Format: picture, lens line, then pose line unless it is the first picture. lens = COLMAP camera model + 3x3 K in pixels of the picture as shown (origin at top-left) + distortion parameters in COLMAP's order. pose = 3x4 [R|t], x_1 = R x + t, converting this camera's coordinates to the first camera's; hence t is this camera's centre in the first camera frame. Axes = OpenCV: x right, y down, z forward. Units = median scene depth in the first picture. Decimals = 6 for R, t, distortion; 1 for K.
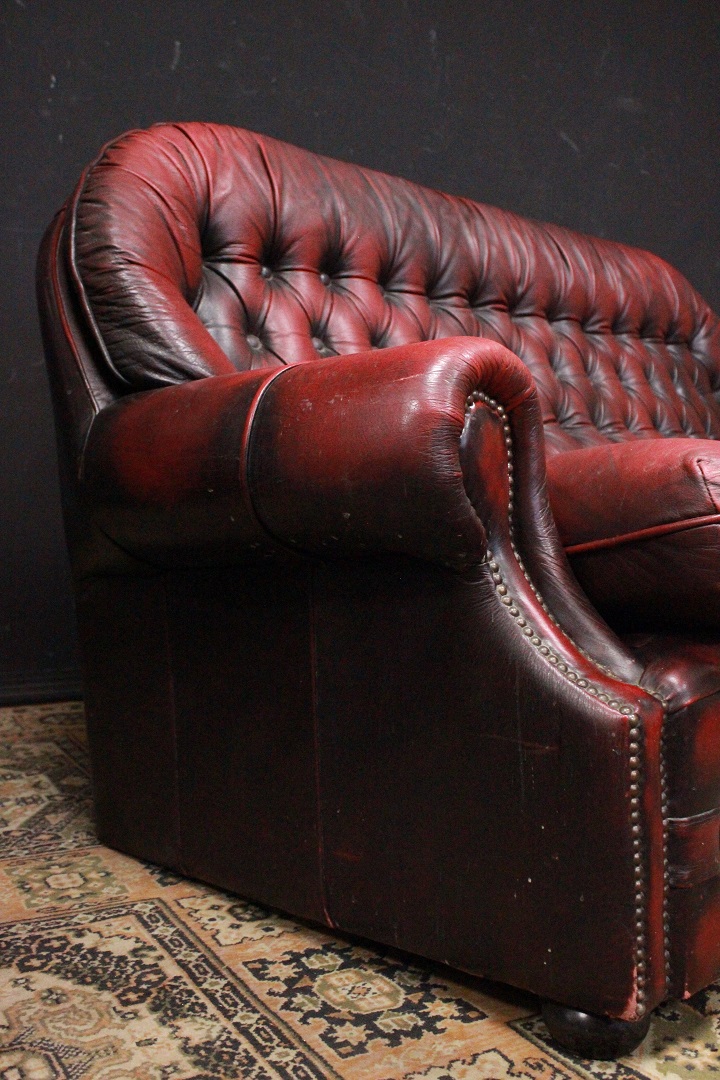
lens RADIAL K [[1044.2, 0, 361.6], [0, 1044.2, 537.6], [0, 0, 1]] dist [-0.073510, 0.000000]
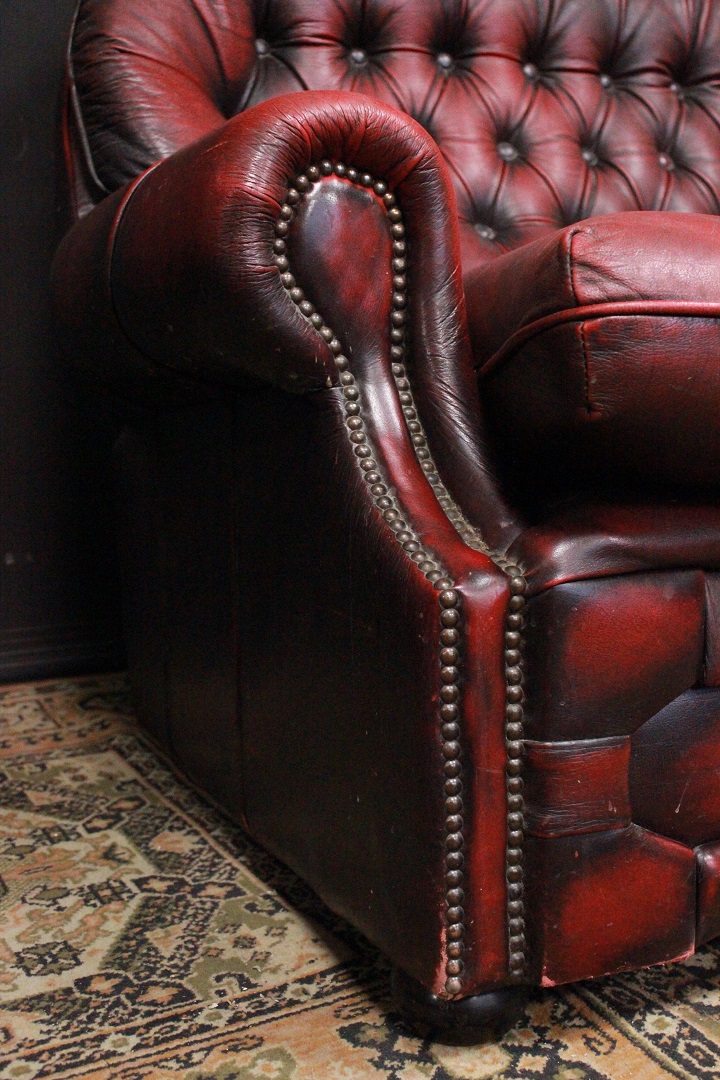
lens RADIAL K [[1214.8, 0, 367.1], [0, 1214.8, 539.1], [0, 0, 1]] dist [-0.057937, 0.000000]
pose [[0.928726, 0.047972, -0.367651, 0.353659], [-0.013136, 0.995229, 0.096679, 0.036031], [0.370535, -0.084959, 0.924925, 0.129793]]
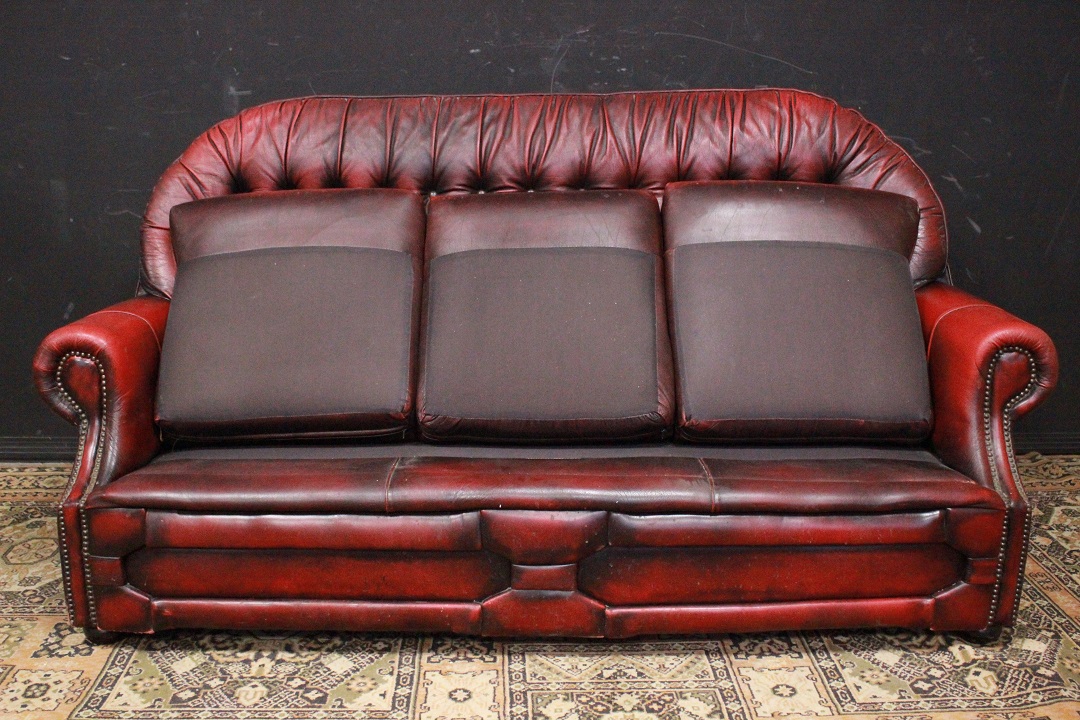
lens RADIAL K [[1044.2, 0, 538.8], [0, 1044.2, 360.9], [0, 0, 1]] dist [-0.073510, 0.000000]
pose [[0.678189, 0.176239, -0.713442, 1.793280], [-0.024863, 0.975765, 0.217406, -0.472738], [0.734467, -0.129704, 0.666135, 0.188908]]
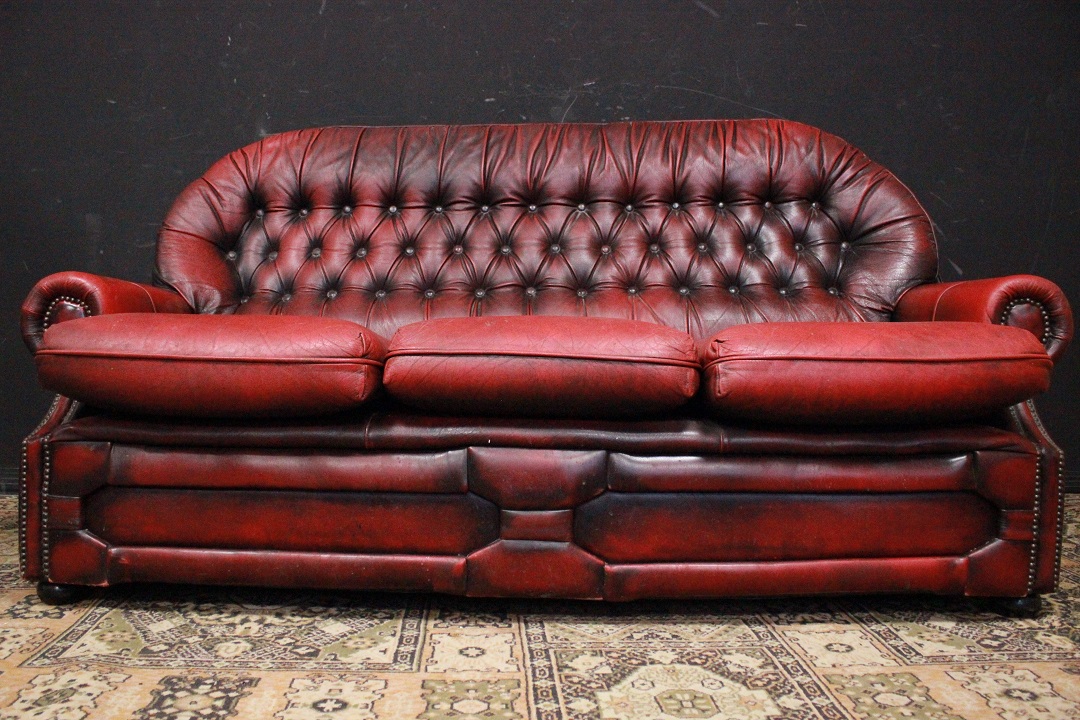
lens RADIAL K [[908.1, 0, 535.9], [0, 908.1, 348.5], [0, 0, 1]] dist [-0.114911, 0.059894]
pose [[0.664946, 0.015621, -0.746728, 1.649135], [-0.034977, 0.999336, -0.010241, -0.033214], [0.746072, 0.032928, 0.665051, 0.374390]]
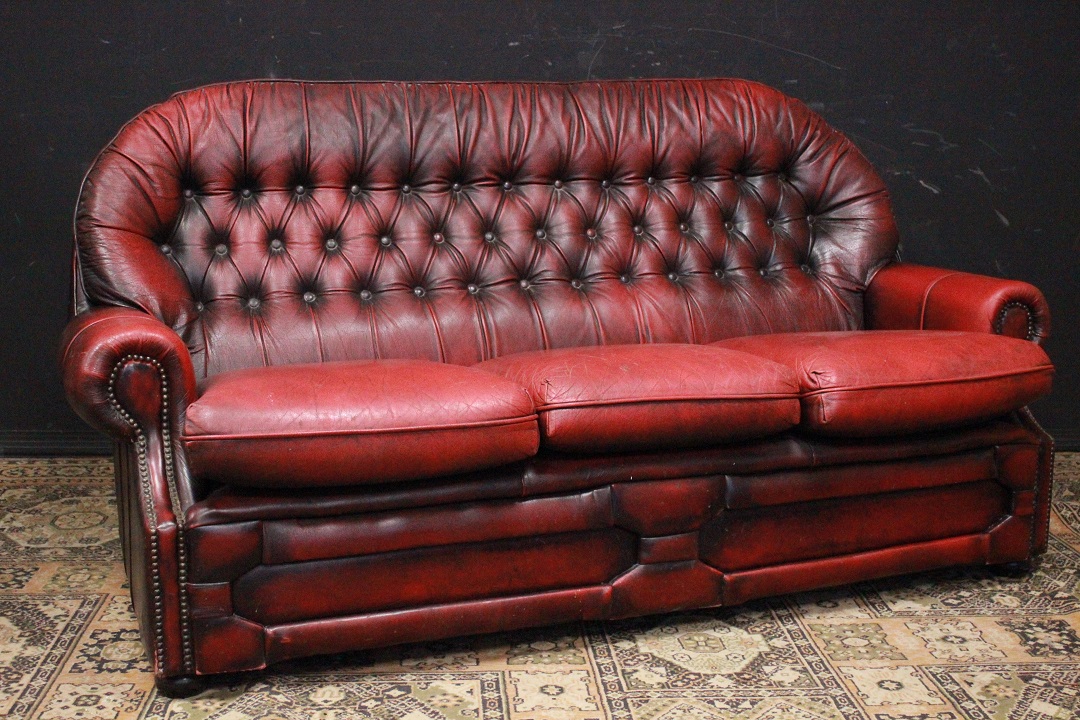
lens RADIAL K [[1363.6, 0, 537.5], [0, 1363.6, 362.5], [0, 0, 1]] dist [-0.033512, 0.000000]
pose [[0.901489, 0.071433, -0.426865, 1.402689], [-0.015740, 0.991044, 0.132602, -0.355217], [0.432515, -0.112821, 0.894540, -0.701338]]
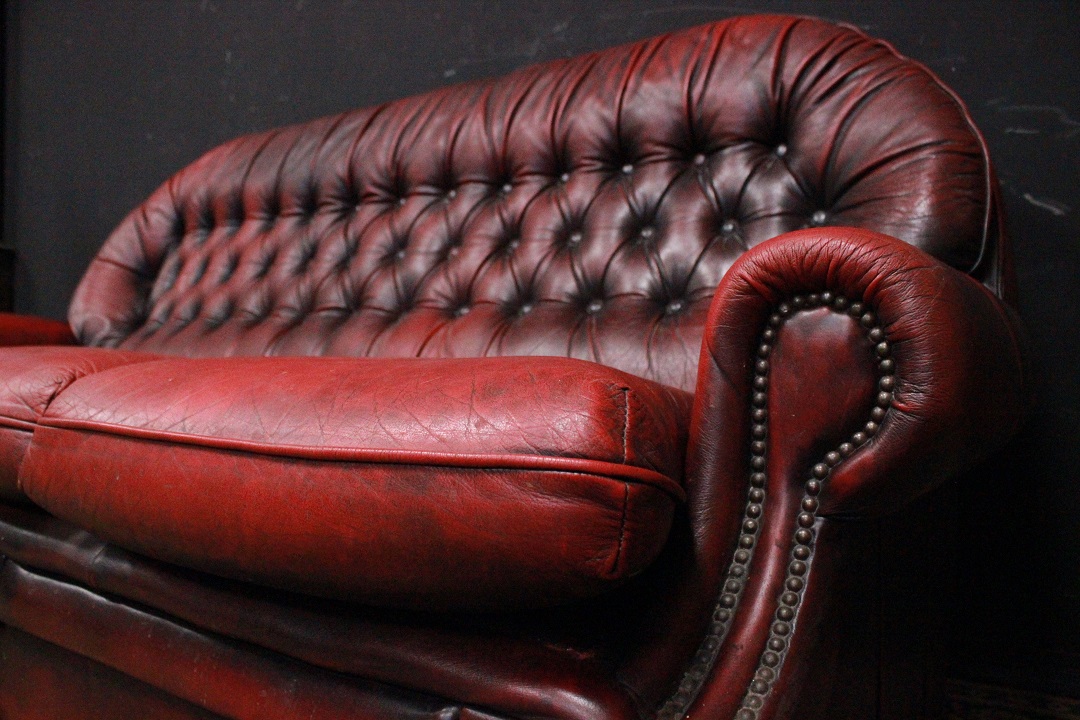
lens RADIAL K [[875.9, 0, 538.9], [0, 875.9, 360.3], [0, 0, 1]] dist [-0.064522, -0.003050]
pose [[0.149847, -0.005196, -0.988696, 1.581750], [-0.060688, 0.998052, -0.014443, -0.098300], [0.986845, 0.062166, 0.149240, 1.638041]]
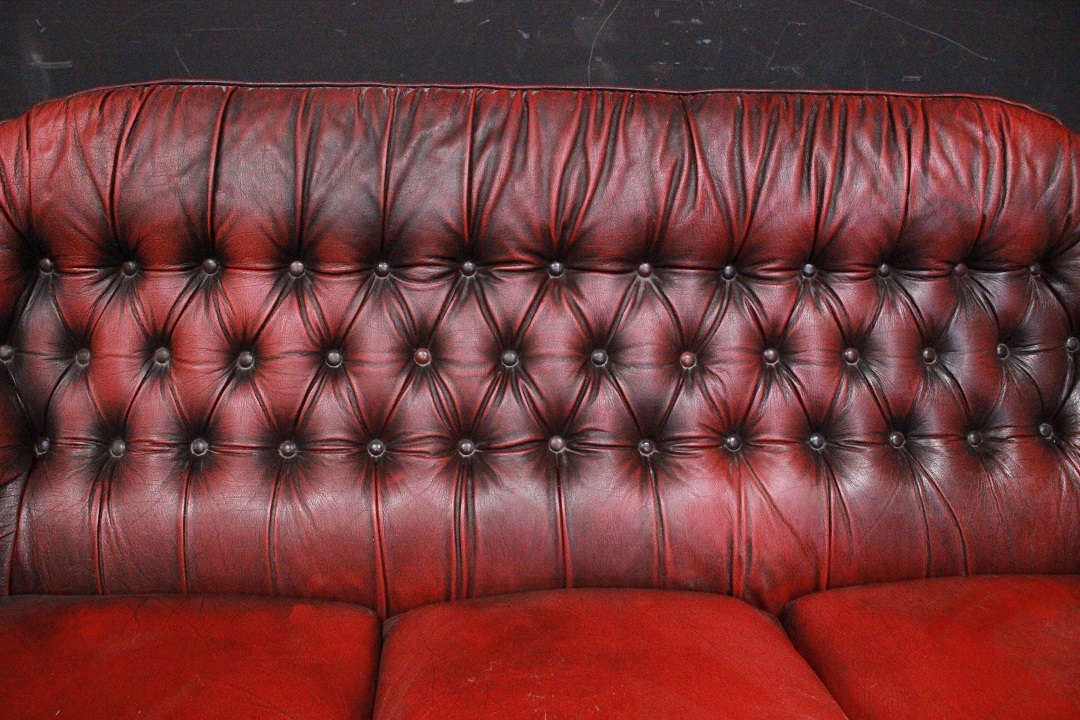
lens RADIAL K [[908.1, 0, 536.3], [0, 908.1, 344.3], [0, 0, 1]] dist [-0.114911, 0.059894]
pose [[0.735731, 0.273659, -0.619524, 0.878252], [-0.059953, 0.937457, 0.342899, -0.618403], [0.674615, -0.215139, 0.706123, 0.850182]]
